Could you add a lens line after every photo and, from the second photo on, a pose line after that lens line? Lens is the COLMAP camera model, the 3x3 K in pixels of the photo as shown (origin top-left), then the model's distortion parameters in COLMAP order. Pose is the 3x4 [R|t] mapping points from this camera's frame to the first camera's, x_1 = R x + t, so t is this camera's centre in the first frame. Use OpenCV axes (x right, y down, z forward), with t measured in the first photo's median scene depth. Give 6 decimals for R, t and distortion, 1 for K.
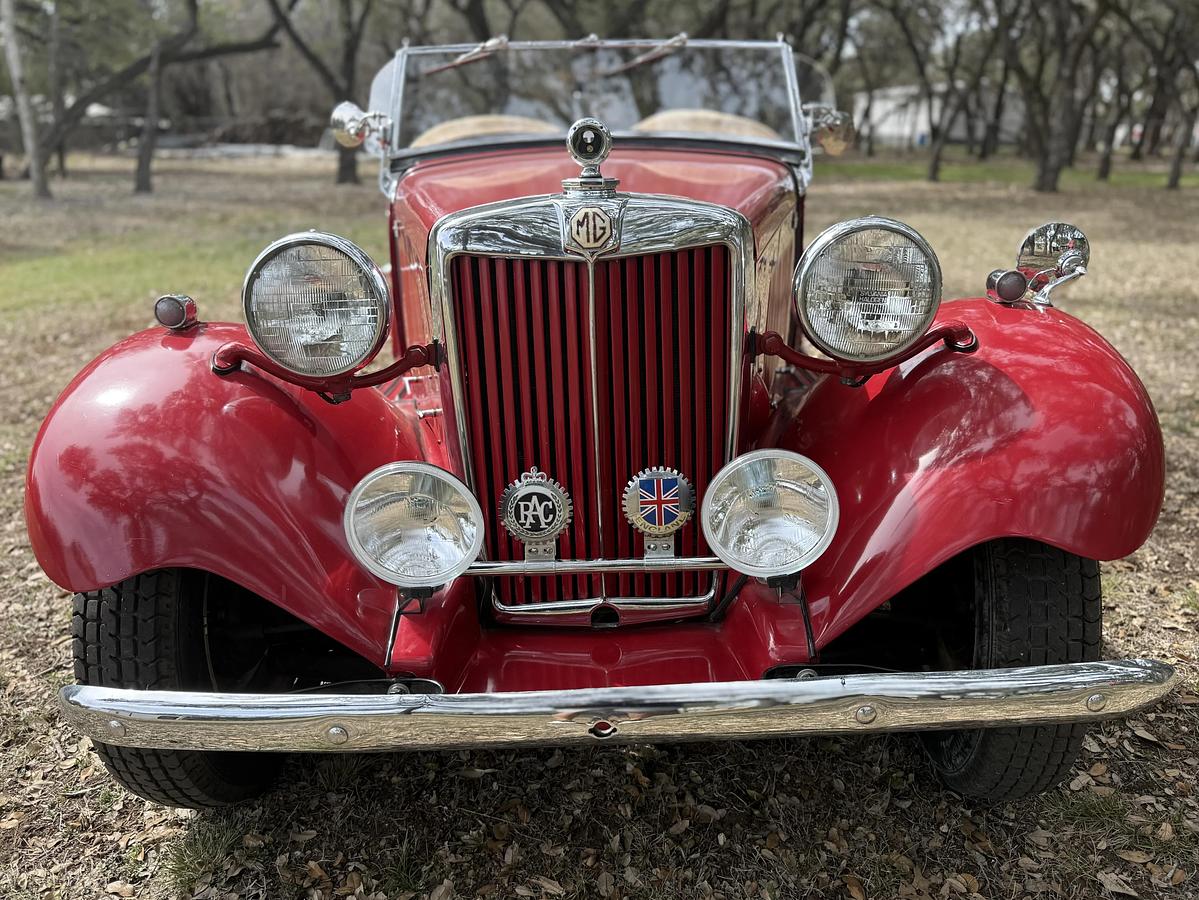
lens RADIAL K [[911.9, 0, 623.3], [0, 911.9, 492.5], [0, 0, 1]] dist [0.008499, -0.031352]
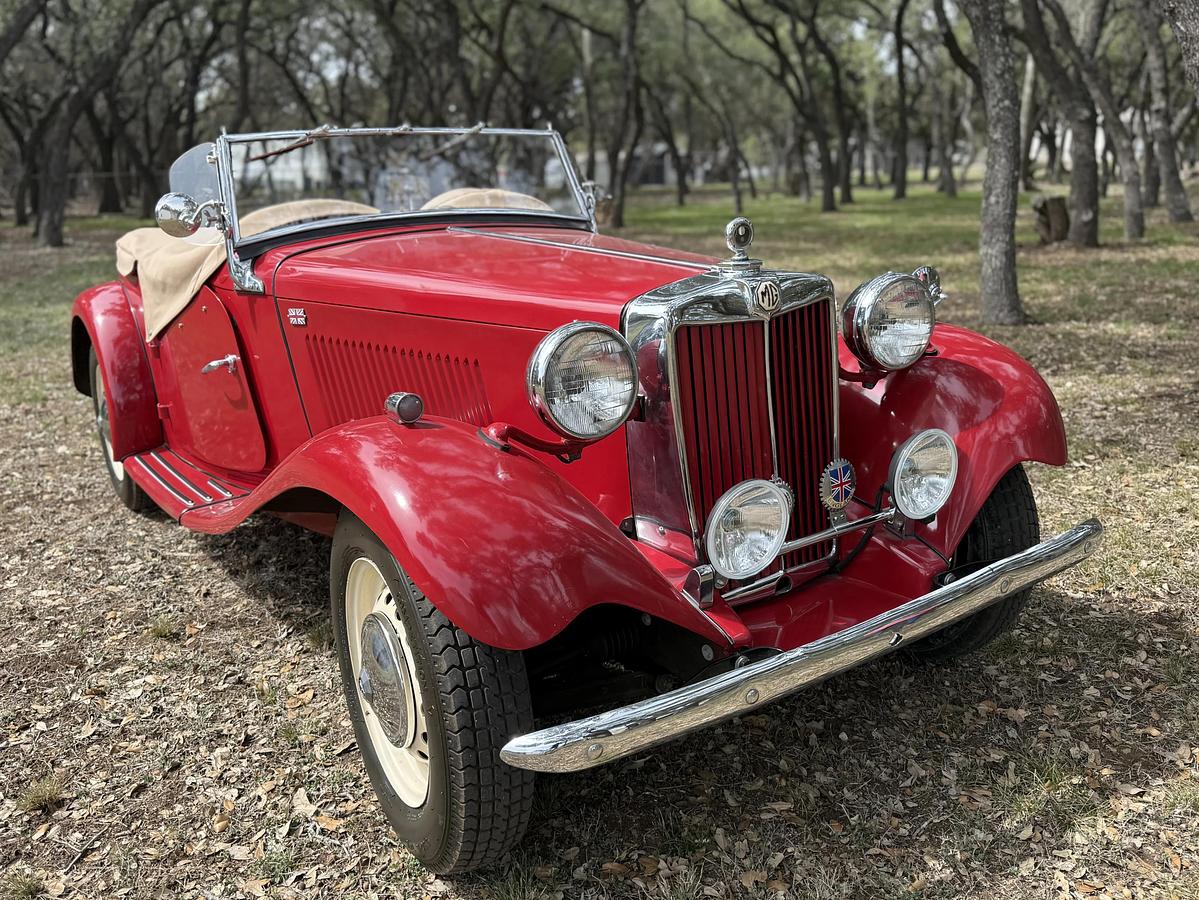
lens RADIAL K [[911.9, 0, 623.3], [0, 911.9, 492.5], [0, 0, 1]] dist [0.008499, -0.031352]
pose [[0.851975, -0.188760, 0.488373, -0.921068], [0.212295, 0.977178, 0.007334, -0.057818], [-0.478611, 0.097431, 0.872604, -0.058830]]
